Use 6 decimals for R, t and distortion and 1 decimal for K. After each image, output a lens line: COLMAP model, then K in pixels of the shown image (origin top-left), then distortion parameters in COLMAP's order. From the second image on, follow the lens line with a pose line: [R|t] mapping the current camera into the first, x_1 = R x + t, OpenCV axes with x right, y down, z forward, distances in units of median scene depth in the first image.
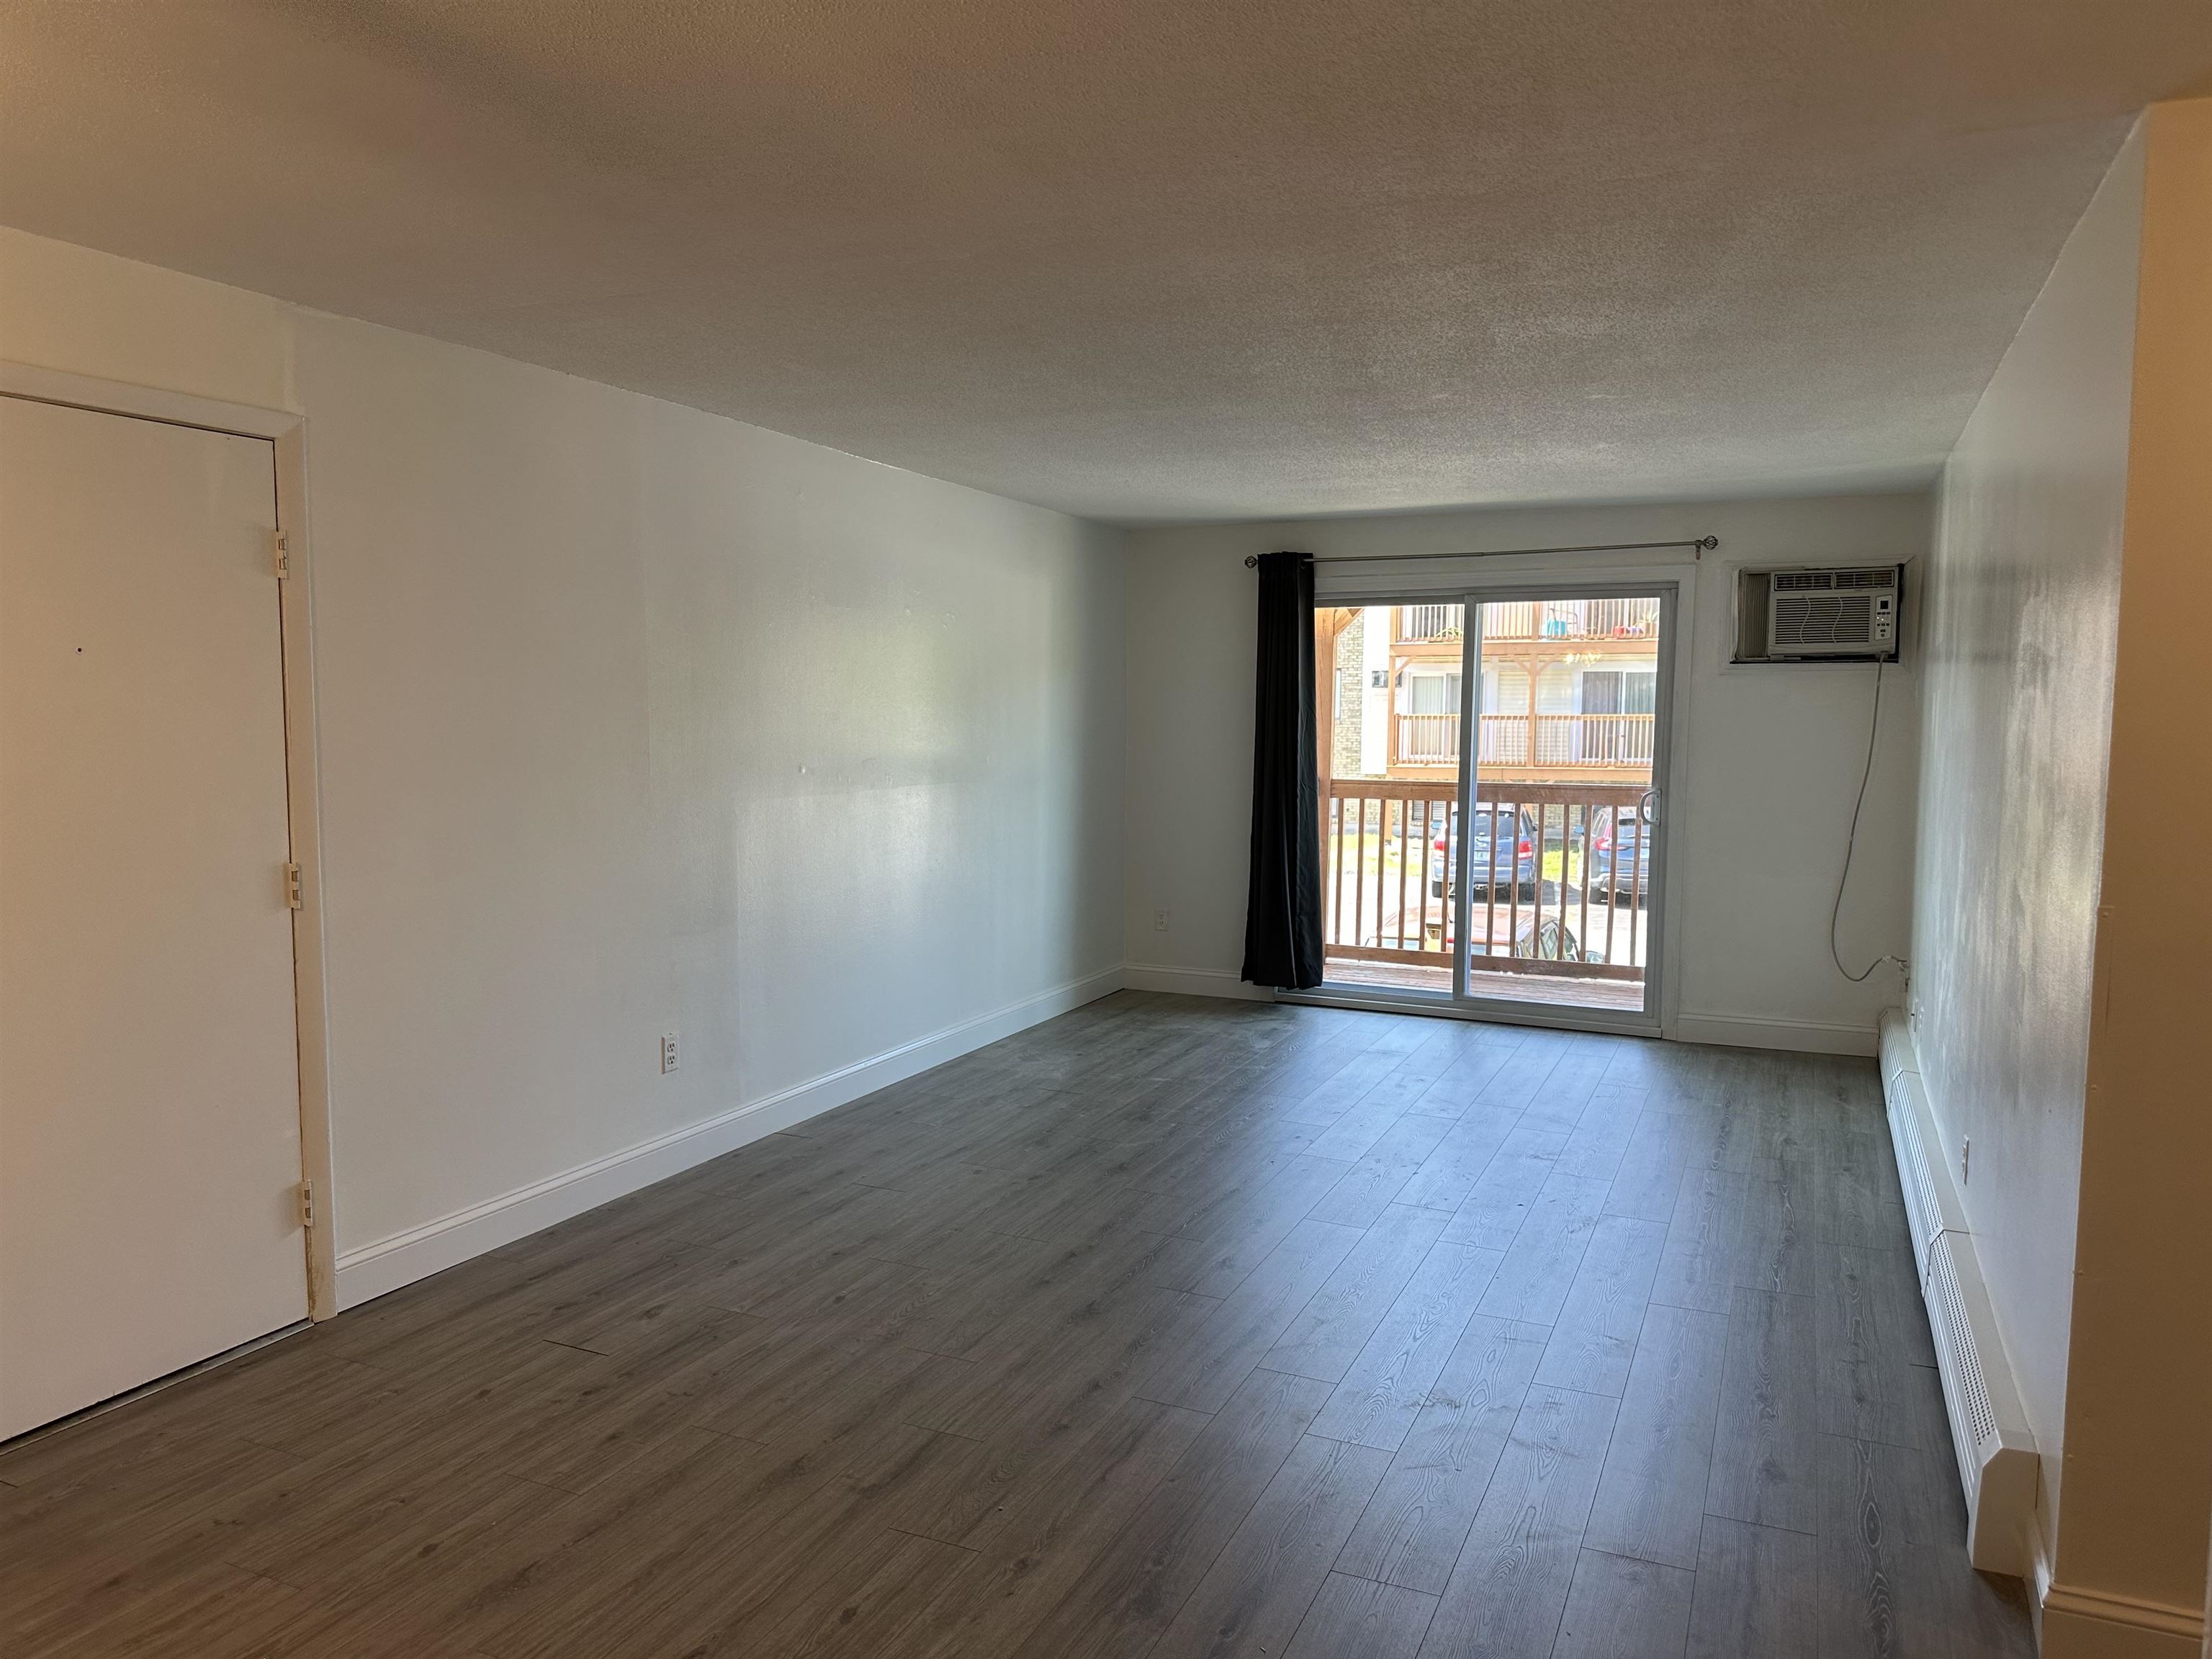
lens RADIAL K [[1552.2, 0, 1104.6], [0, 1552.2, 833.9], [0, 0, 1]] dist [-0.003903, -0.002035]
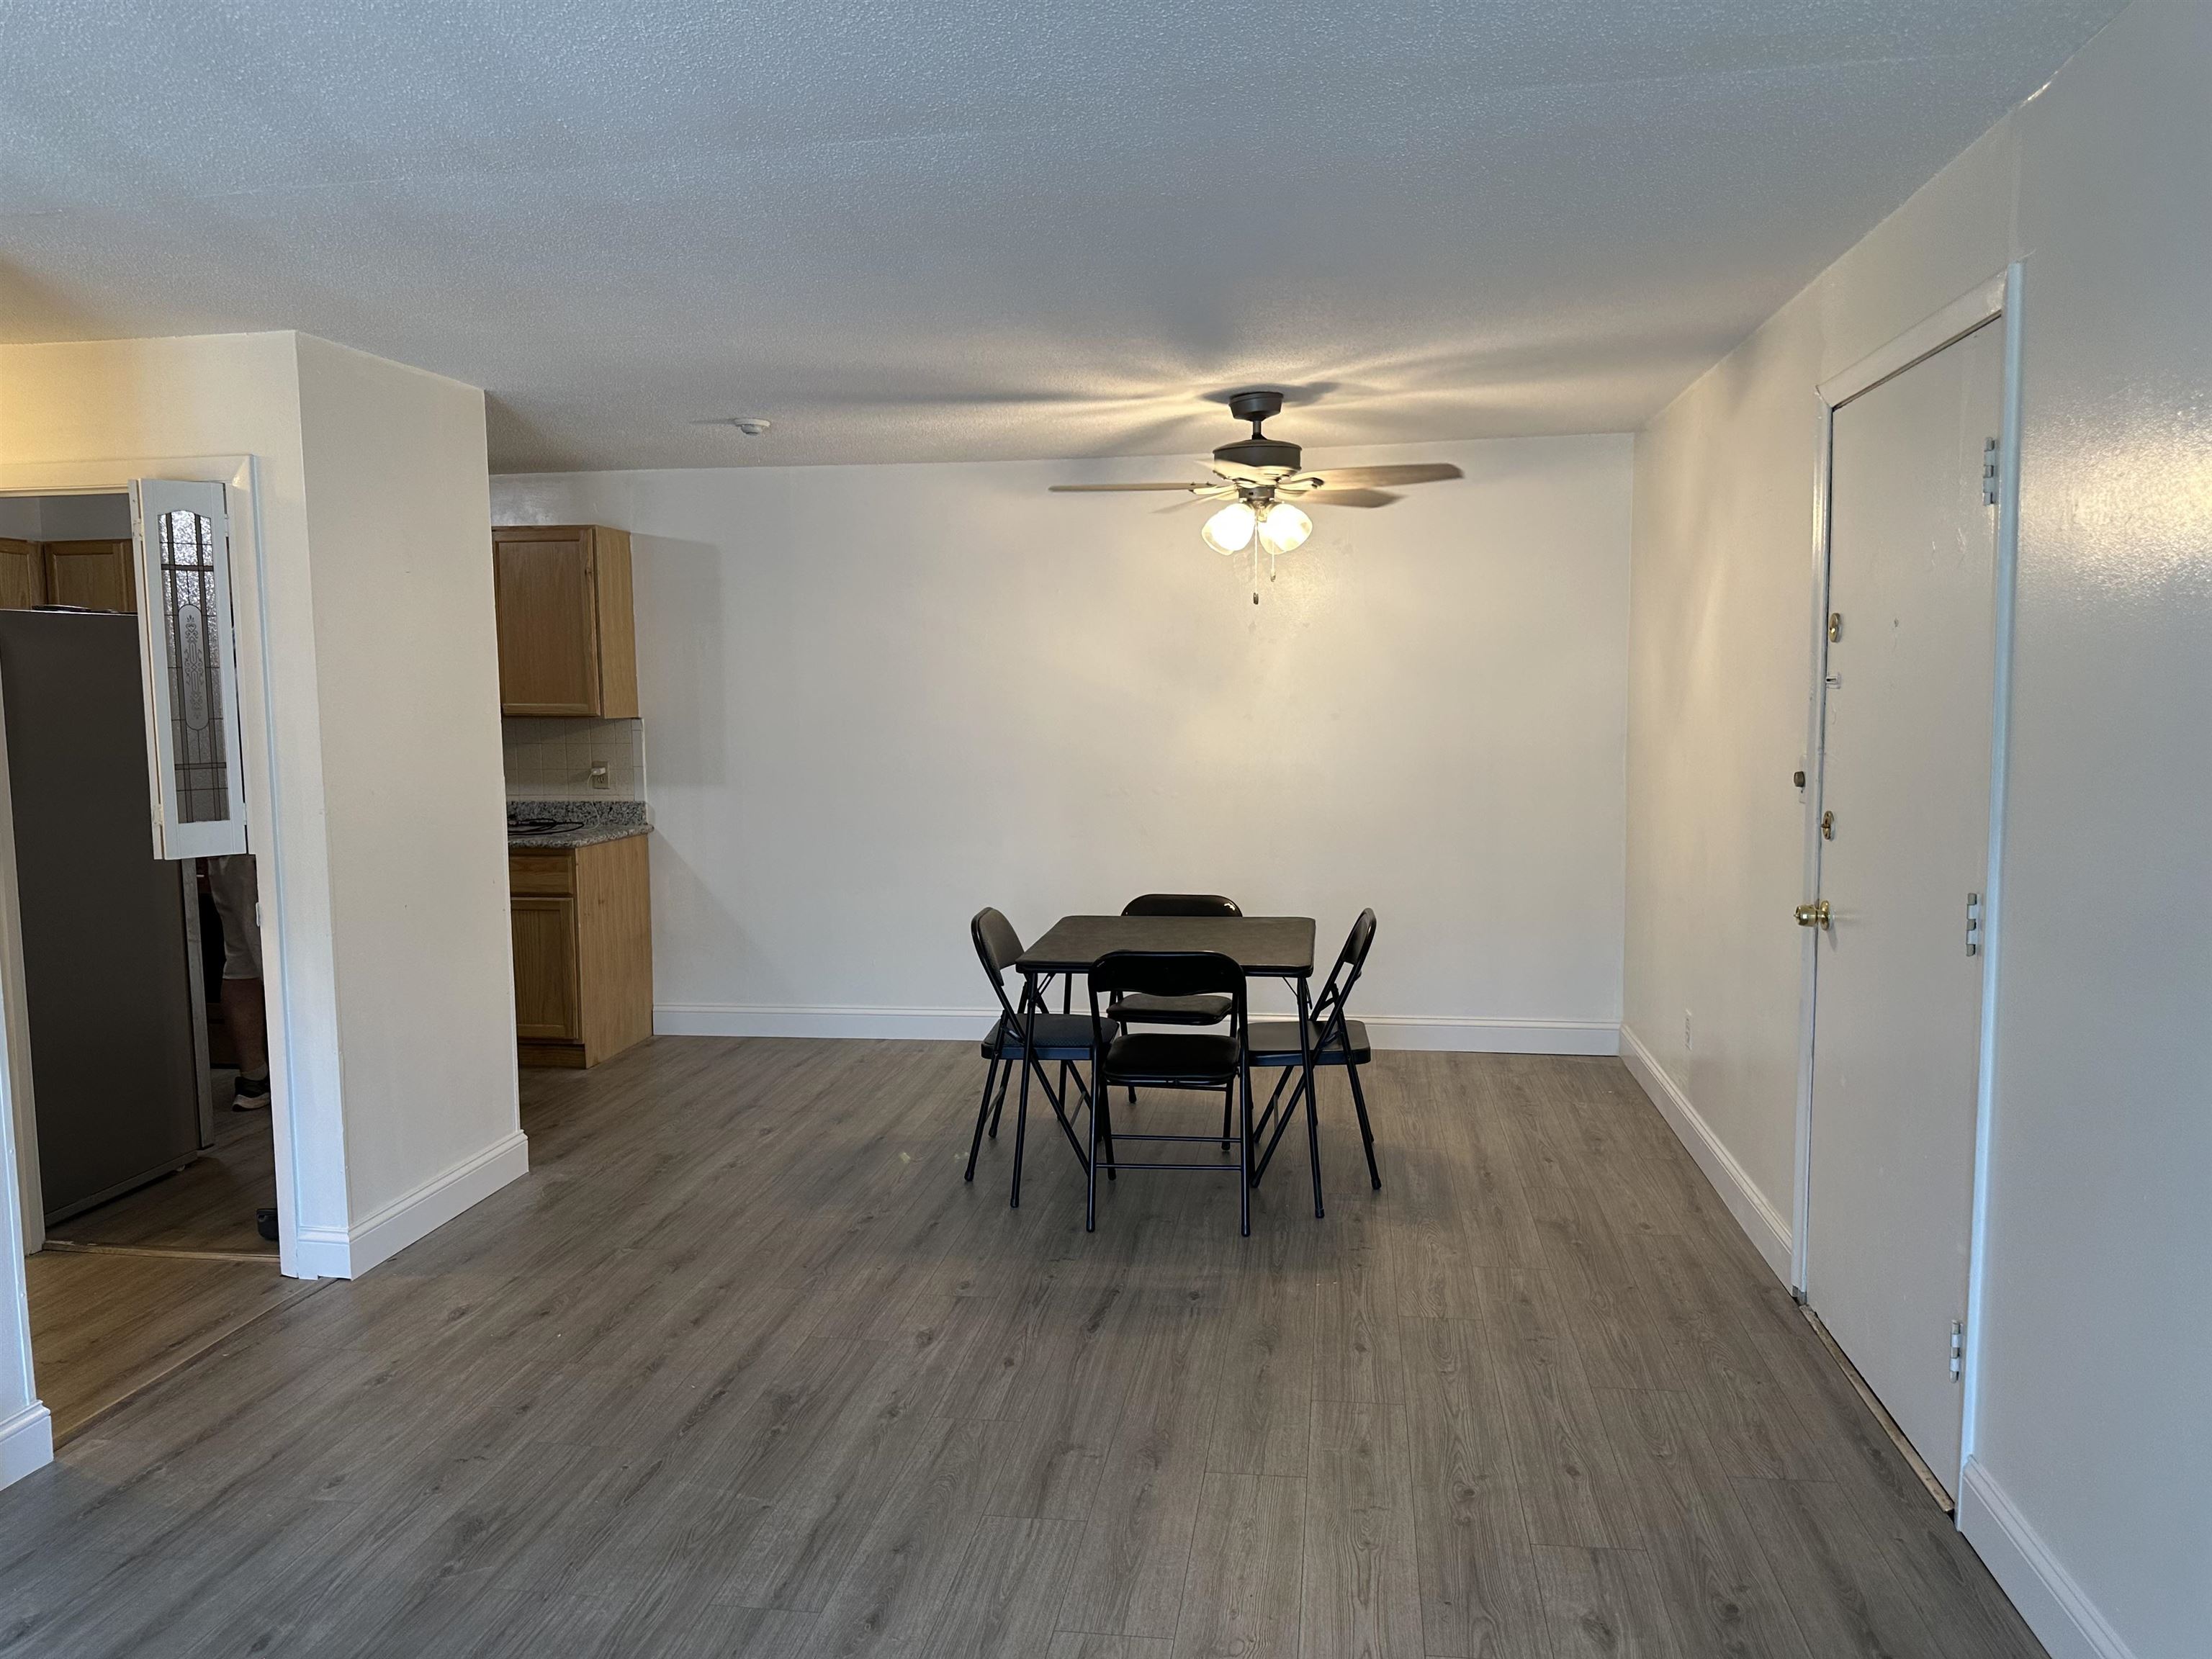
lens RADIAL K [[1552.2, 0, 1106.1], [0, 1552.2, 828.5], [0, 0, 1]] dist [-0.003903, -0.002035]
pose [[-0.964375, 0.030355, -0.262793, 0.078249], [-0.015781, 0.985024, 0.171694, -0.155517], [0.264069, 0.169724, -0.949453, 1.874800]]
